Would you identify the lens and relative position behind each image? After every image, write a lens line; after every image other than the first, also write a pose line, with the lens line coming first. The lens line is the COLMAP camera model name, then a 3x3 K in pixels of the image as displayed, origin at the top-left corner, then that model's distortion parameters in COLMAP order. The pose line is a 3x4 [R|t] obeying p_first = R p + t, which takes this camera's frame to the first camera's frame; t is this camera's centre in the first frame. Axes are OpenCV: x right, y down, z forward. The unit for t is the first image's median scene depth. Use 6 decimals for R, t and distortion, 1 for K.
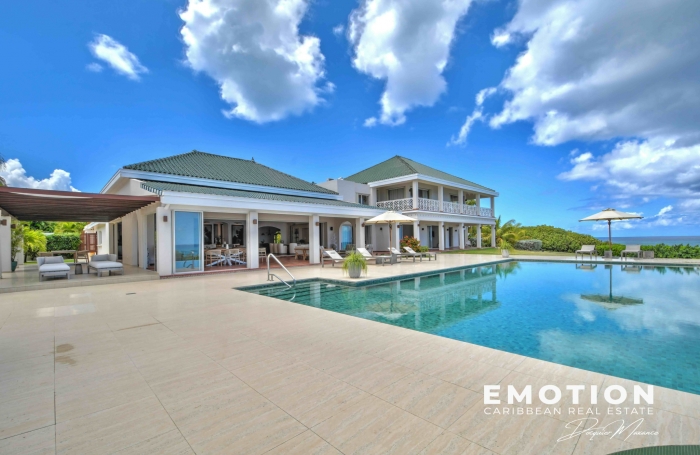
lens RADIAL K [[308.0, 0, 339.2], [0, 308.0, 239.4], [0, 0, 1]] dist [0.000772, -0.011971]
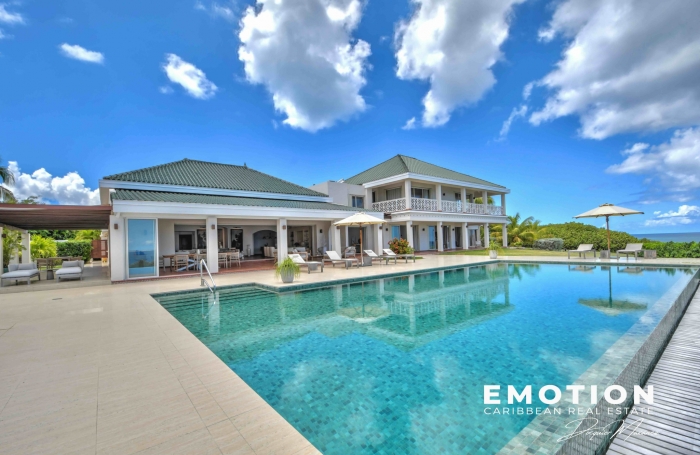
lens RADIAL K [[308.0, 0, 339.2], [0, 308.0, 239.4], [0, 0, 1]] dist [0.000772, -0.011971]
pose [[0.994940, -0.016911, -0.099034, 0.161904], [0.016423, 0.999849, -0.005732, -0.002465], [0.099116, 0.004077, 0.995068, 0.019695]]
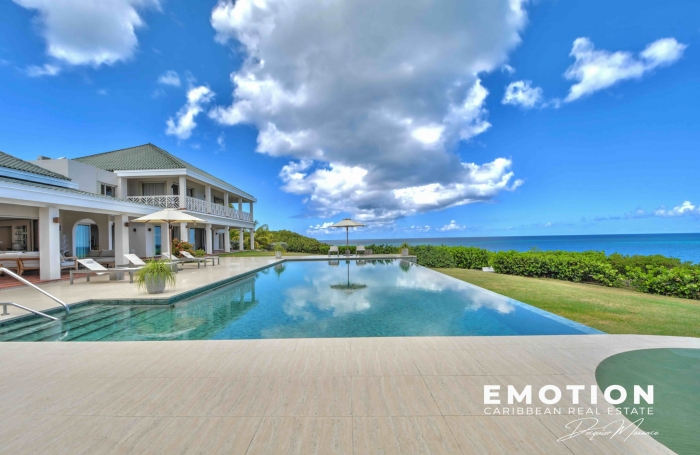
lens RADIAL K [[308.0, 0, 339.2], [0, 308.0, 239.4], [0, 0, 1]] dist [0.000772, -0.011971]
pose [[0.700411, 0.000751, 0.713740, -0.090000], [0.006981, 0.999944, -0.007903, 0.000955], [-0.713706, 0.010518, 0.700366, 0.073552]]
